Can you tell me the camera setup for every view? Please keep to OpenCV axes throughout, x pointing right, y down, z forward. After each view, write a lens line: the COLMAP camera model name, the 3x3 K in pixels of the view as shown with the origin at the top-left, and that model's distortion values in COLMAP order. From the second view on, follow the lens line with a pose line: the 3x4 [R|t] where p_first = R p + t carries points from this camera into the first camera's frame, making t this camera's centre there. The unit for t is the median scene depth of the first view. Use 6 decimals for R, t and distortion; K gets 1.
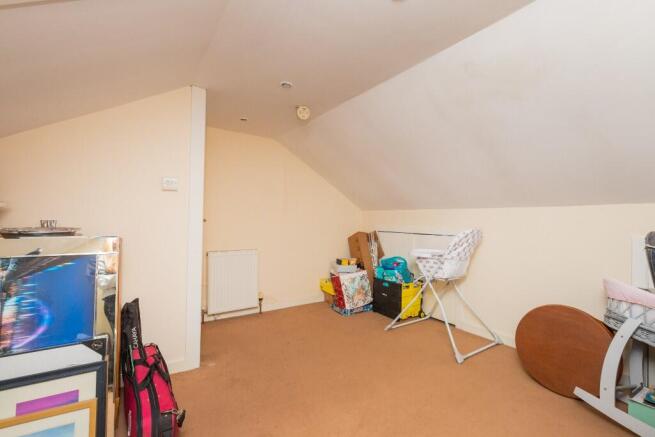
lens RADIAL K [[294.0, 0, 328.7], [0, 294.0, 219.6], [0, 0, 1]] dist [0.007462, -0.001413]
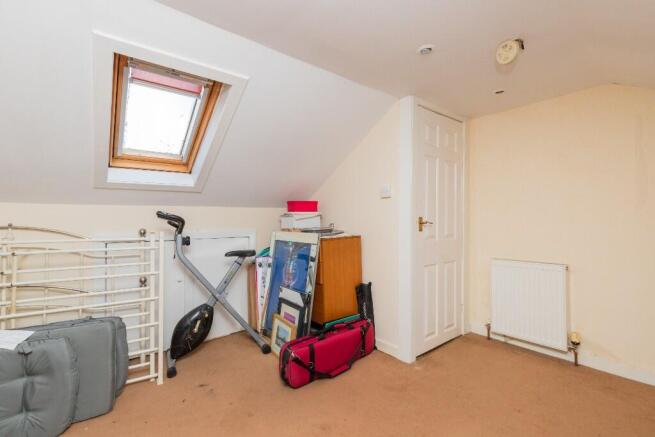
lens RADIAL K [[294.0, 0, 328.4], [0, 294.0, 221.8], [0, 0, 1]] dist [0.007462, -0.001413]
pose [[0.093020, -0.013953, -0.995566, 0.605550], [0.009259, 0.999871, -0.013148, 0.011285], [0.995621, -0.007995, 0.093137, 0.652484]]
